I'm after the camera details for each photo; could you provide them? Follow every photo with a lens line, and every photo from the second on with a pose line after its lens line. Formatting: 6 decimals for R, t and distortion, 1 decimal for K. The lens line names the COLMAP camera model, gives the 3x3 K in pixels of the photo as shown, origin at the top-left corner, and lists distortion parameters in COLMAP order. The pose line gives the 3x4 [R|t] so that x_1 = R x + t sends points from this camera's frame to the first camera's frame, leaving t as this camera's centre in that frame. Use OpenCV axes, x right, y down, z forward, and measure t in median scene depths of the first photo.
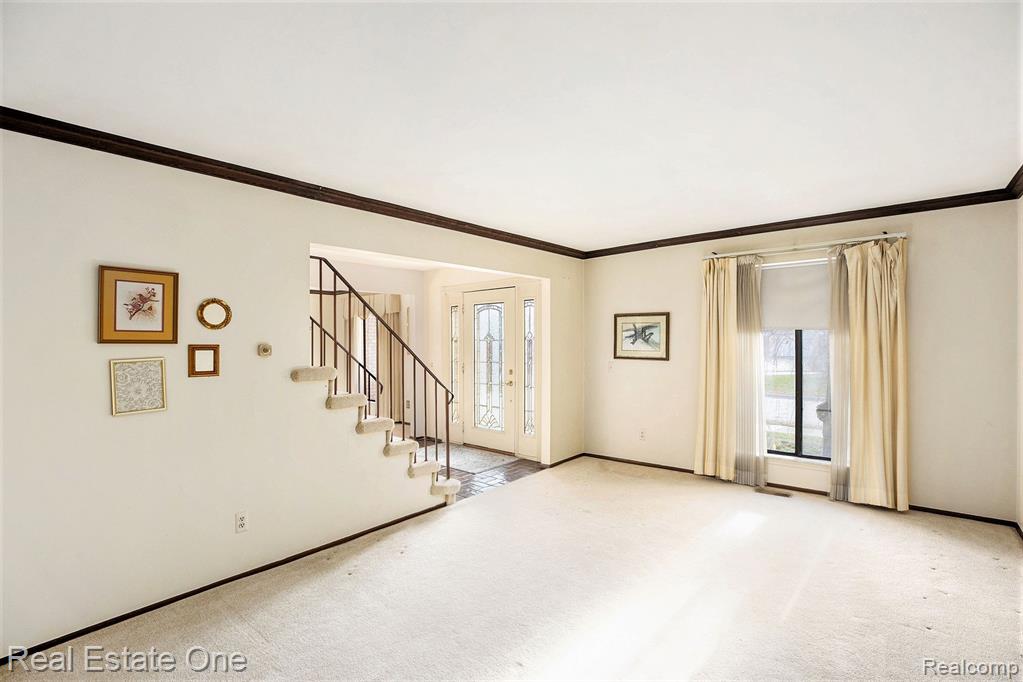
lens RADIAL K [[477.2, 0, 517.0], [0, 477.2, 344.9], [0, 0, 1]] dist [-0.000968, 0.000693]
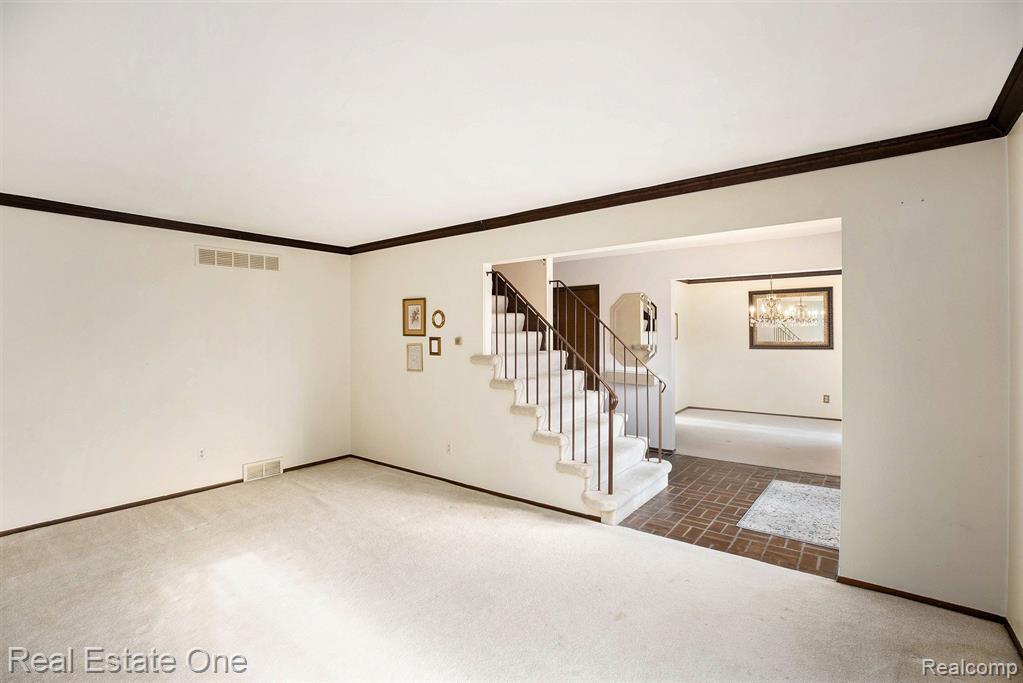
lens RADIAL K [[477.2, 0, 517.0], [0, 477.2, 345.4], [0, 0, 1]] dist [-0.000968, 0.000693]
pose [[0.044565, 0.027306, -0.998633, 1.091131], [-0.003728, 0.999624, 0.027167, -0.018682], [0.999000, 0.002512, 0.044650, 1.231245]]
